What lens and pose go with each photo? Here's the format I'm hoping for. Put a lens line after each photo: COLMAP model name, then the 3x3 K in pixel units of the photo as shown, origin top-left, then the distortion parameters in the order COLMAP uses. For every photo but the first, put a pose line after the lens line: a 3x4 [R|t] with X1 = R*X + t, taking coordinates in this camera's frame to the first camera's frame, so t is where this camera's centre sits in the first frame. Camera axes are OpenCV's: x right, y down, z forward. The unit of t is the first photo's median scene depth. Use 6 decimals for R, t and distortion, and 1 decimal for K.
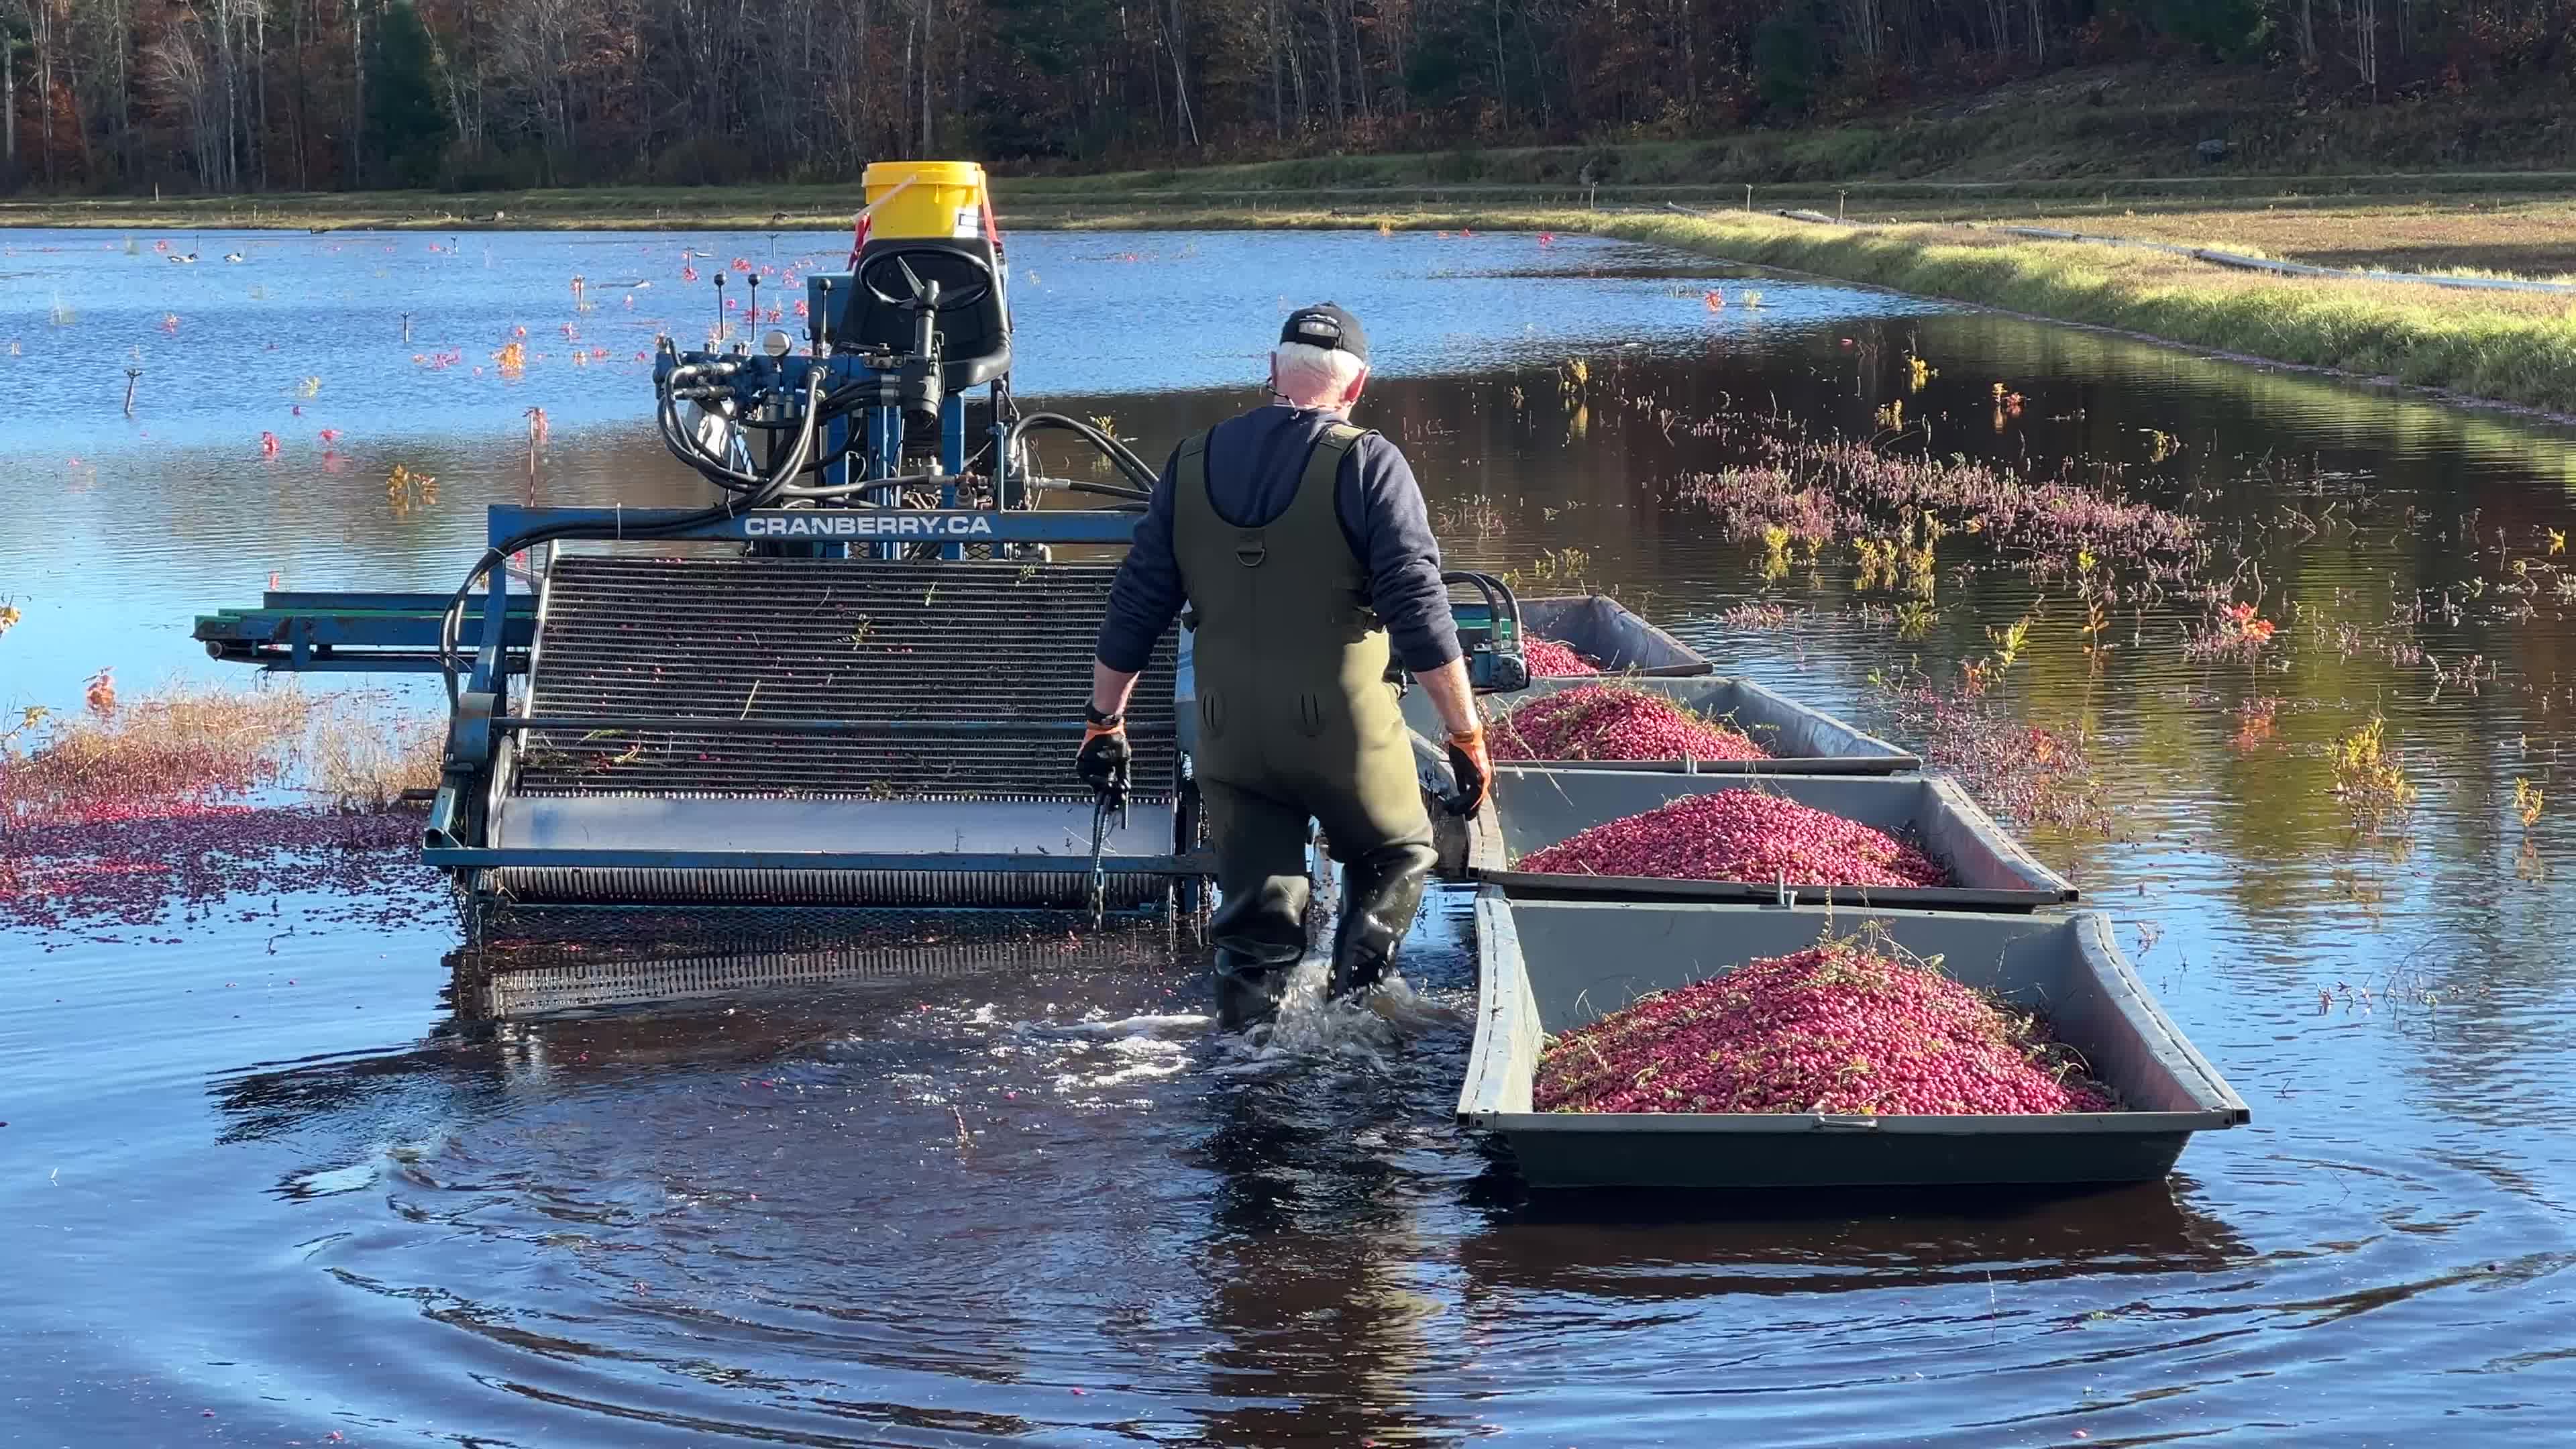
lens RADIAL K [[6230.3, 0, 1289.7], [0, 6230.3, 717.2], [0, 0, 1]] dist [0.138666, 0.000000]
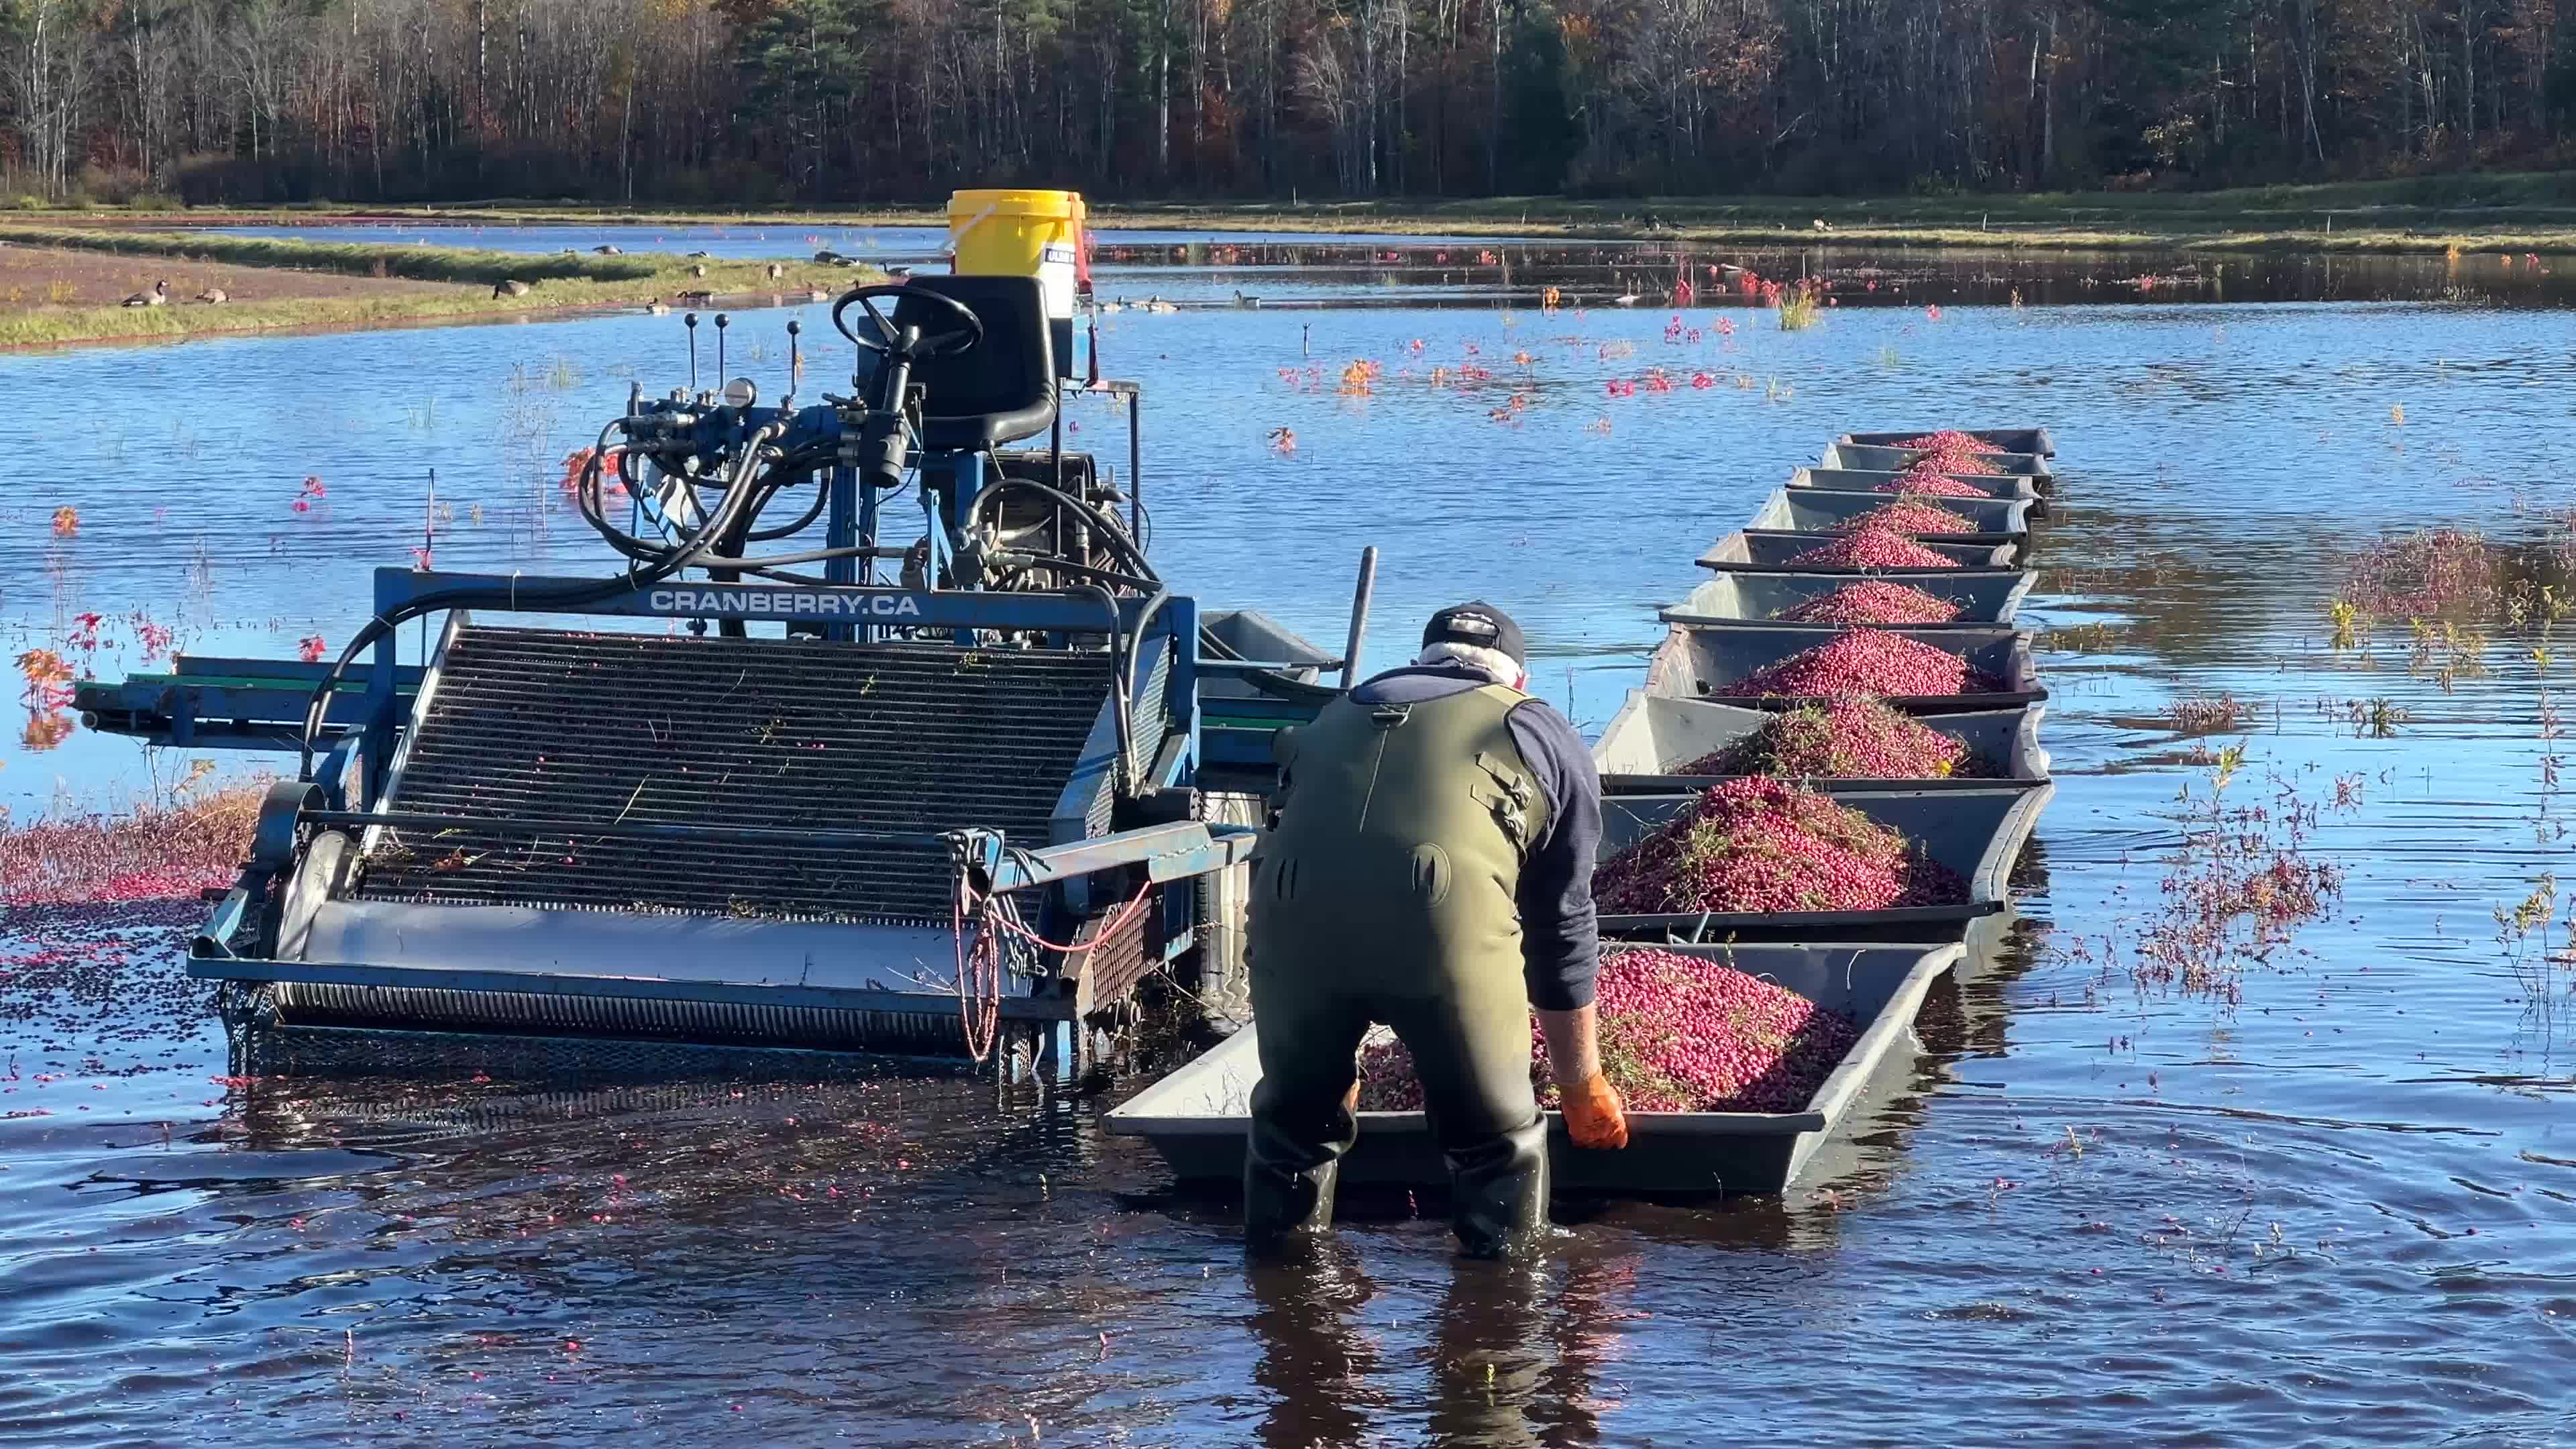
lens RADIAL K [[6230.3, 0, 1291.2], [0, 6230.3, 707.5], [0, 0, 1]] dist [0.138666, 0.000000]
pose [[0.982081, 0.030273, -0.186014, 0.090830], [-0.030853, 0.999524, -0.000223, -0.009718], [0.185918, 0.005958, 0.982547, 0.078782]]
